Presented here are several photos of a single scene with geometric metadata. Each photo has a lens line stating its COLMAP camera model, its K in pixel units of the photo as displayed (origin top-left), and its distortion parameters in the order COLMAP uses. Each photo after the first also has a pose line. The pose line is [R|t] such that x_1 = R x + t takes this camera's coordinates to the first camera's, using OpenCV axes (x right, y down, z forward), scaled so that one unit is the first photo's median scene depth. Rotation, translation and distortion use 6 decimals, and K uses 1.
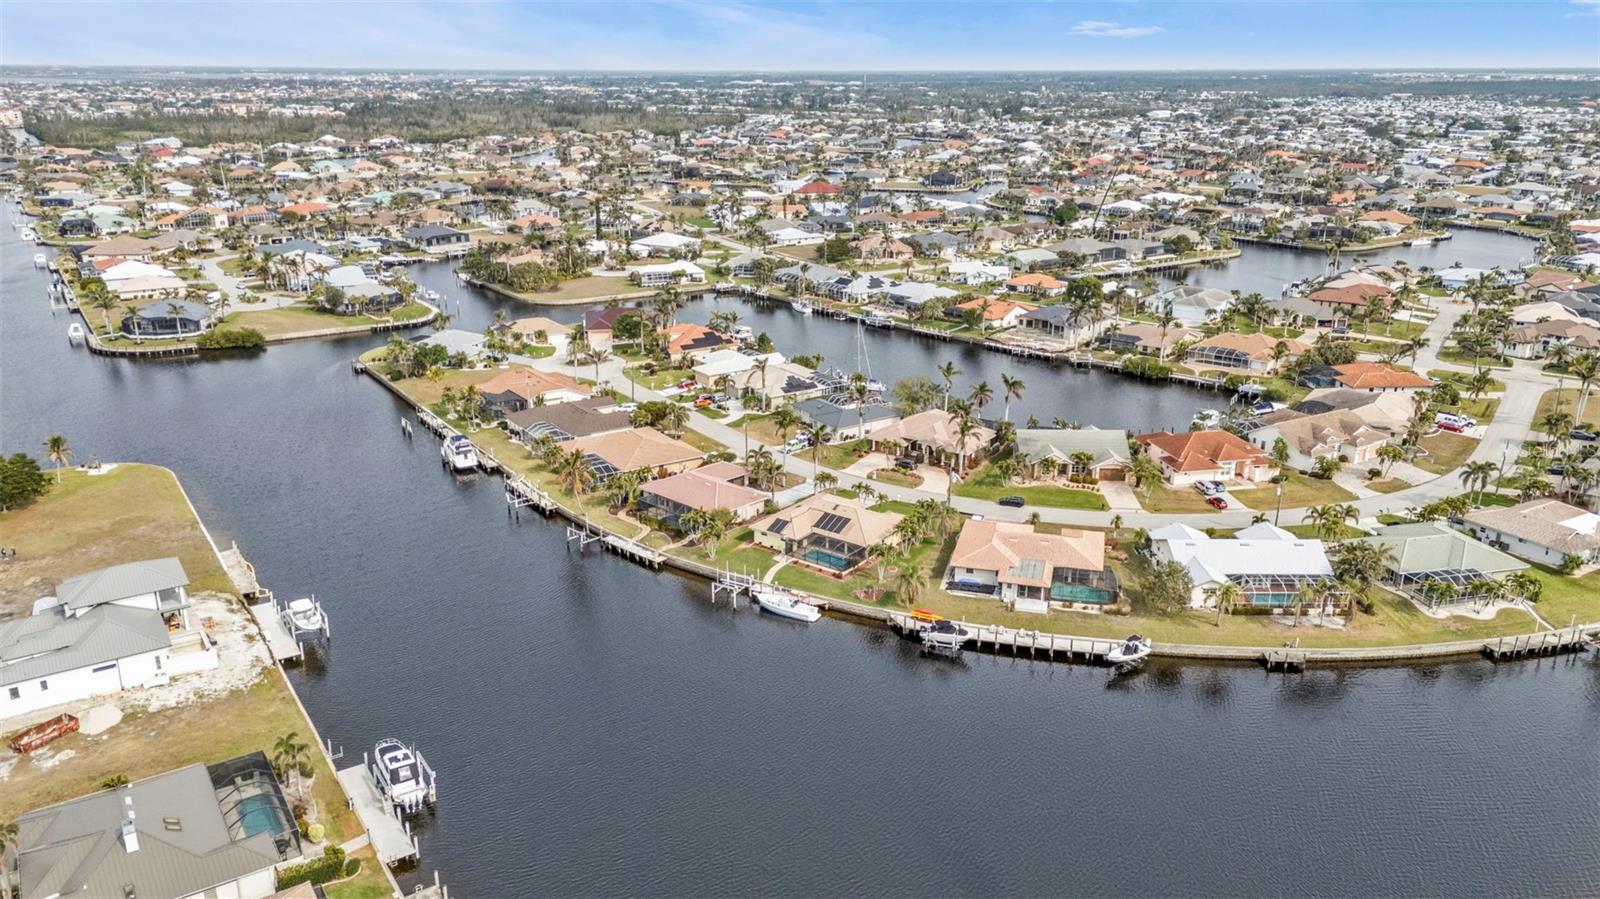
lens RADIAL K [[1178.4, 0, 800.0], [0, 1178.4, 449.5], [0, 0, 1]] dist [0.065085, -0.068079]
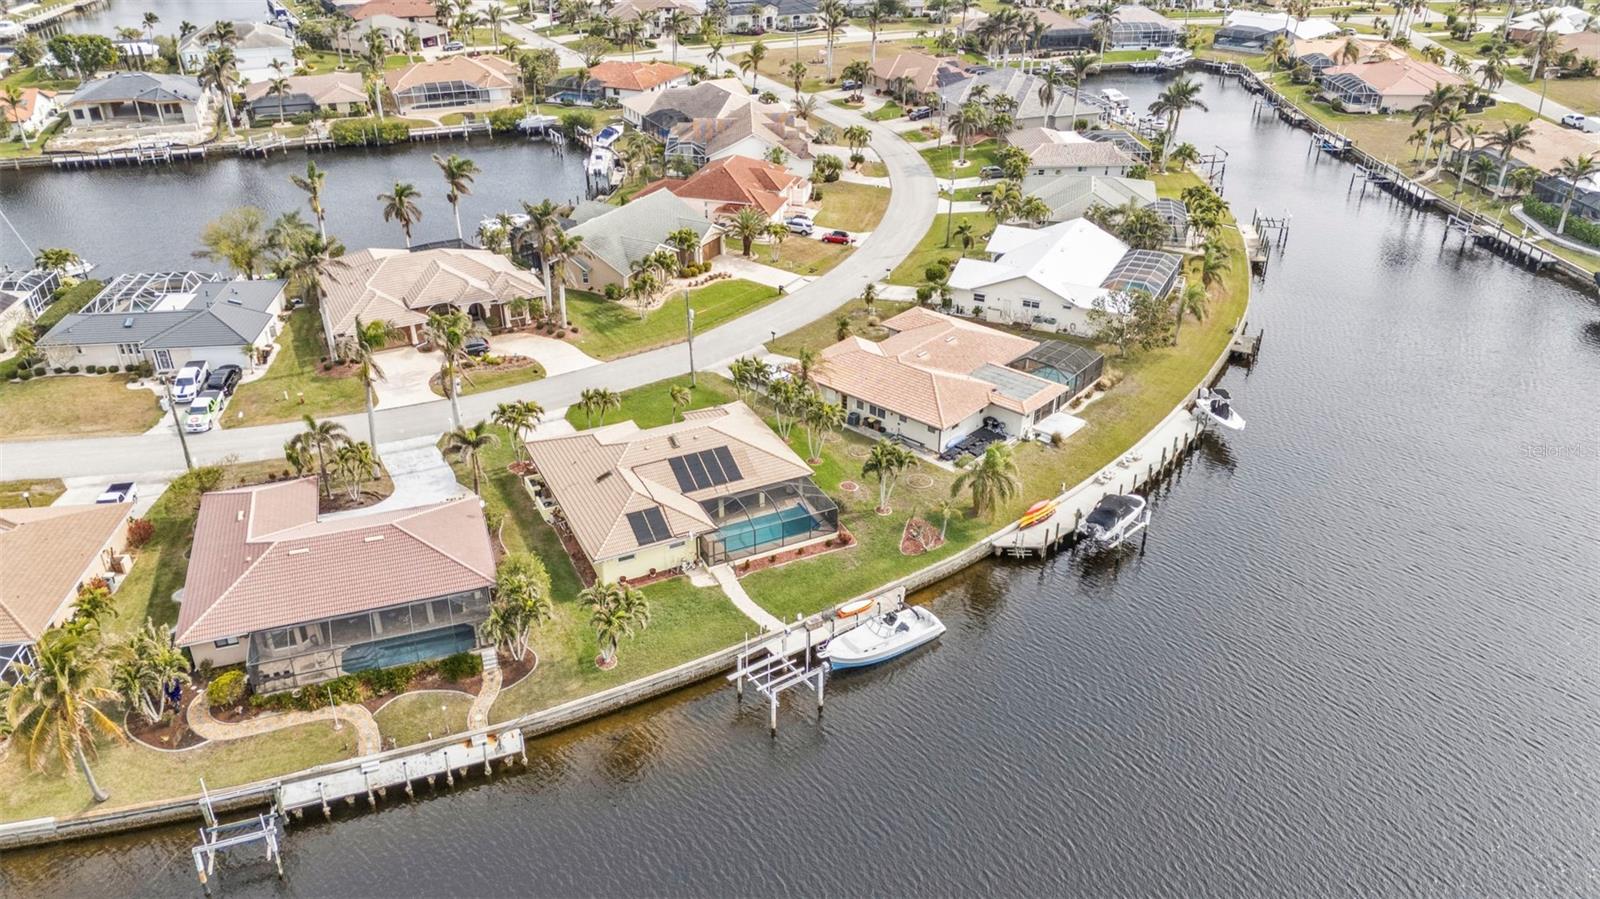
lens RADIAL K [[1165.5, 0, 800.0], [0, 1165.5, 449.5], [0, 0, 1]] dist [0.074056, -0.047864]
pose [[0.451792, -0.429616, 0.781866, -0.304244], [0.275675, 0.900748, 0.335644, -0.090901], [-0.848462, 0.063900, 0.525385, 0.621357]]
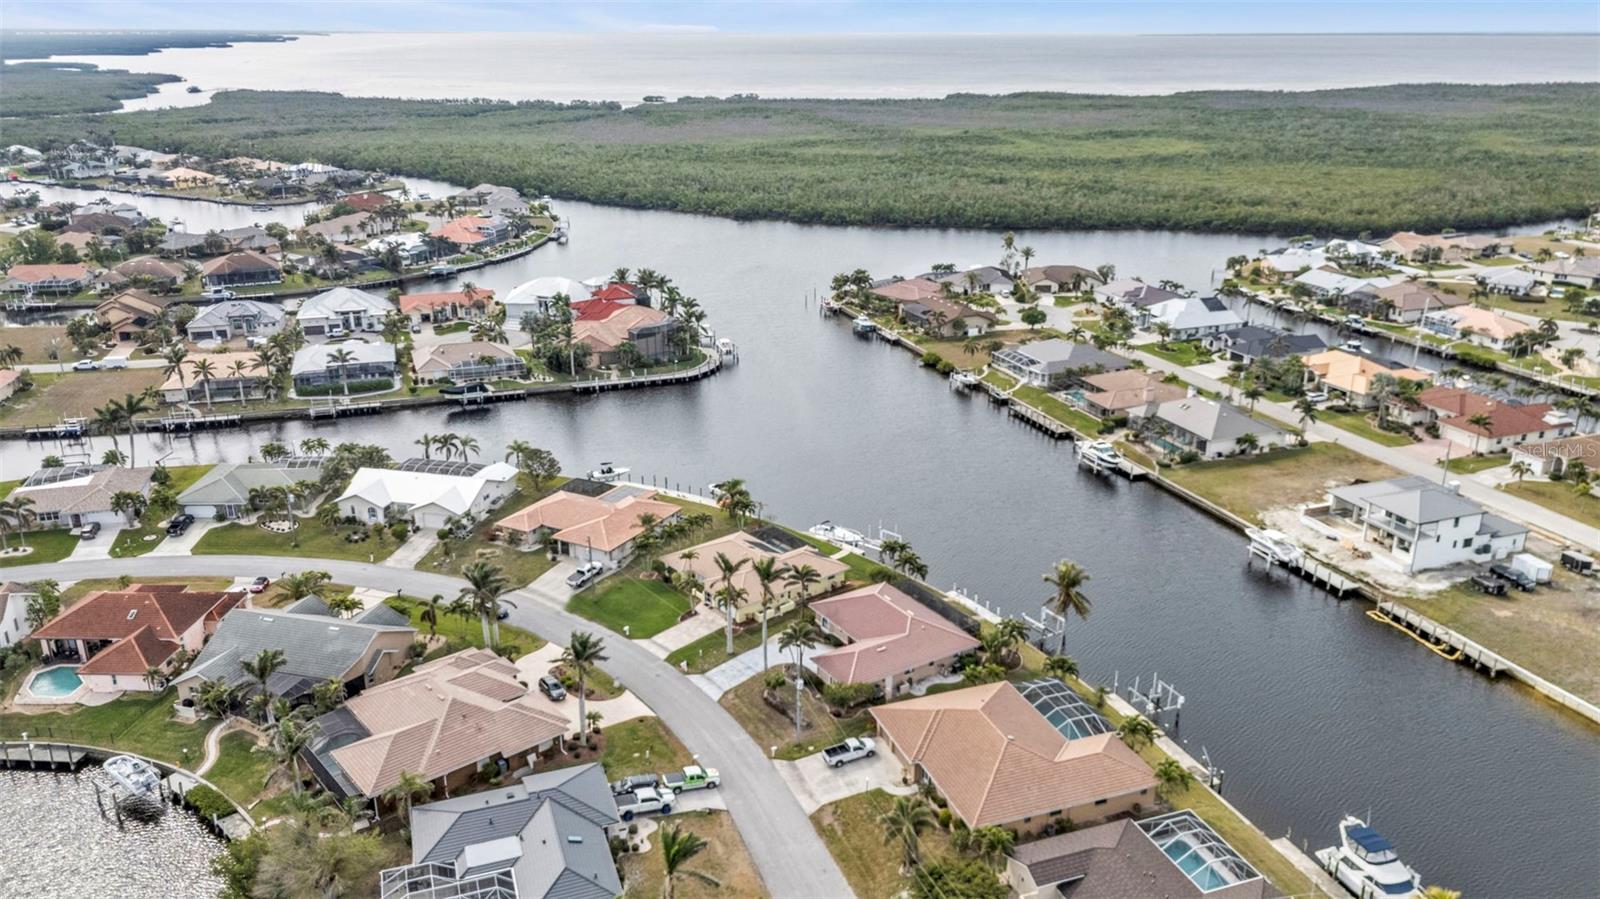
lens RADIAL K [[1178.4, 0, 800.0], [0, 1178.4, 449.5], [0, 0, 1]] dist [0.065085, -0.068079]
pose [[-0.972241, -0.081168, 0.219453, -0.173295], [0.068697, 0.797548, 0.599331, -0.483761], [-0.223671, 0.597770, -0.769833, 1.467111]]
